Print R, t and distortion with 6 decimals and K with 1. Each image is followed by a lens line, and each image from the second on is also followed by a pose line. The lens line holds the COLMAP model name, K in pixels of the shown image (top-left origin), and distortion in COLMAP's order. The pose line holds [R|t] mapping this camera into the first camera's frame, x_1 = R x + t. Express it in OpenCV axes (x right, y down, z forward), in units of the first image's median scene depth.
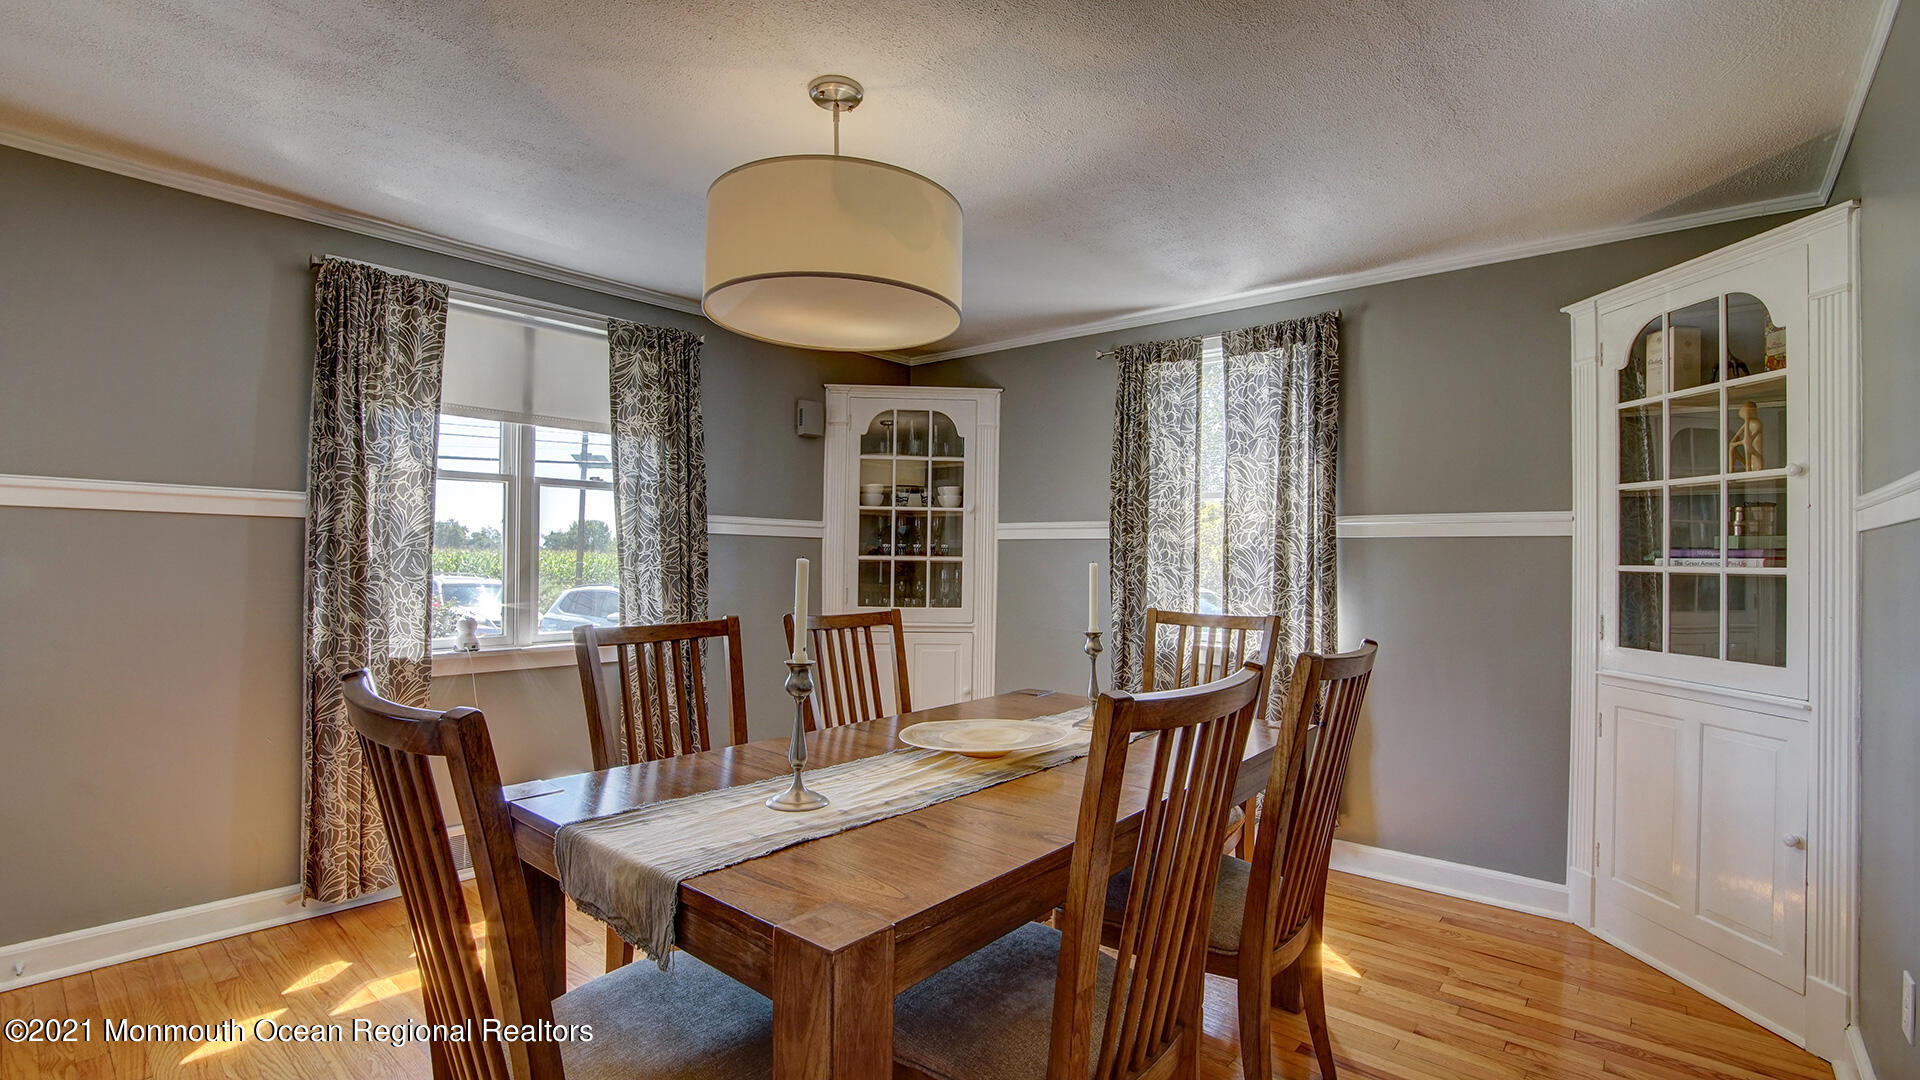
lens RADIAL K [[862.7, 0, 961.8], [0, 862.7, 549.1], [0, 0, 1]] dist [-0.039687, 0.008891]
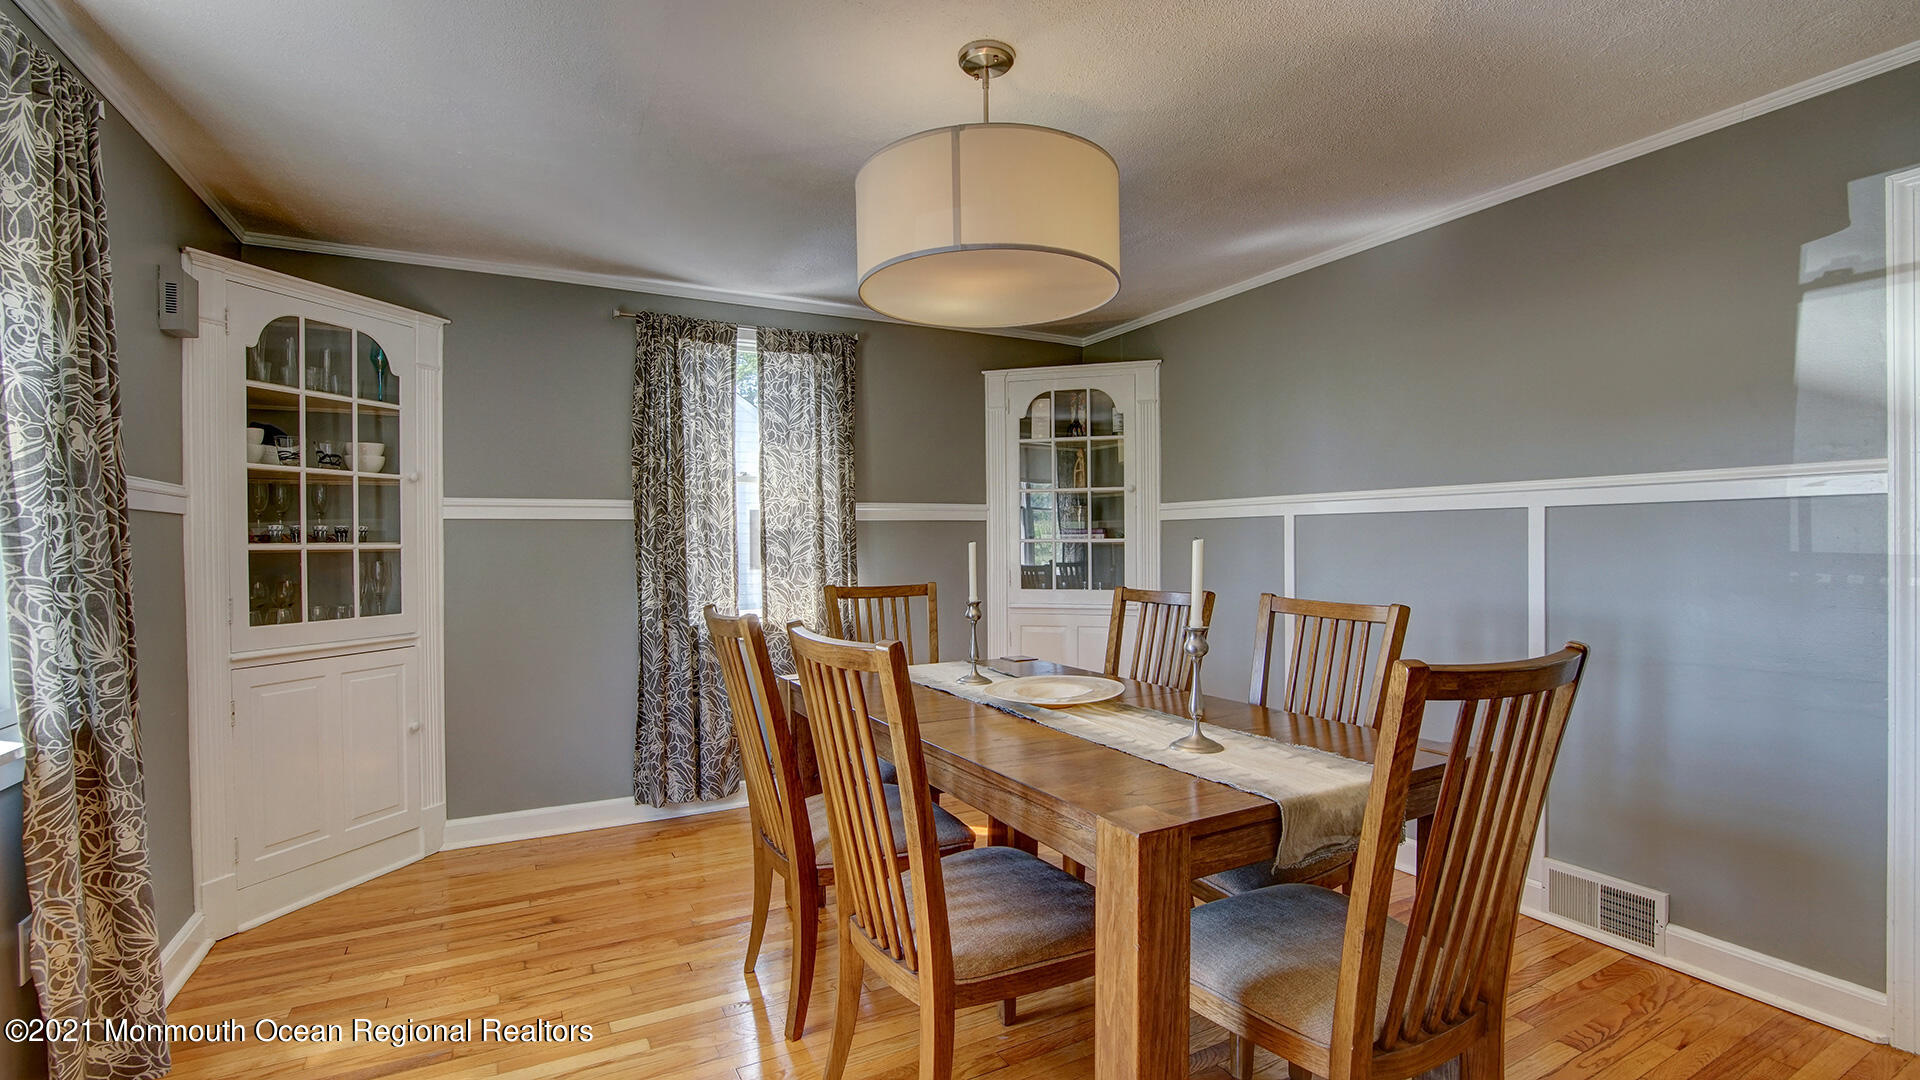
lens RADIAL K [[862.7, 0, 966.1], [0, 862.7, 547.4], [0, 0, 1]] dist [-0.039687, 0.008891]
pose [[0.338469, -0.023530, 0.940683, -0.613629], [0.001582, 0.999700, 0.024437, -0.004486], [-0.940976, -0.006783, 0.338405, 0.393516]]
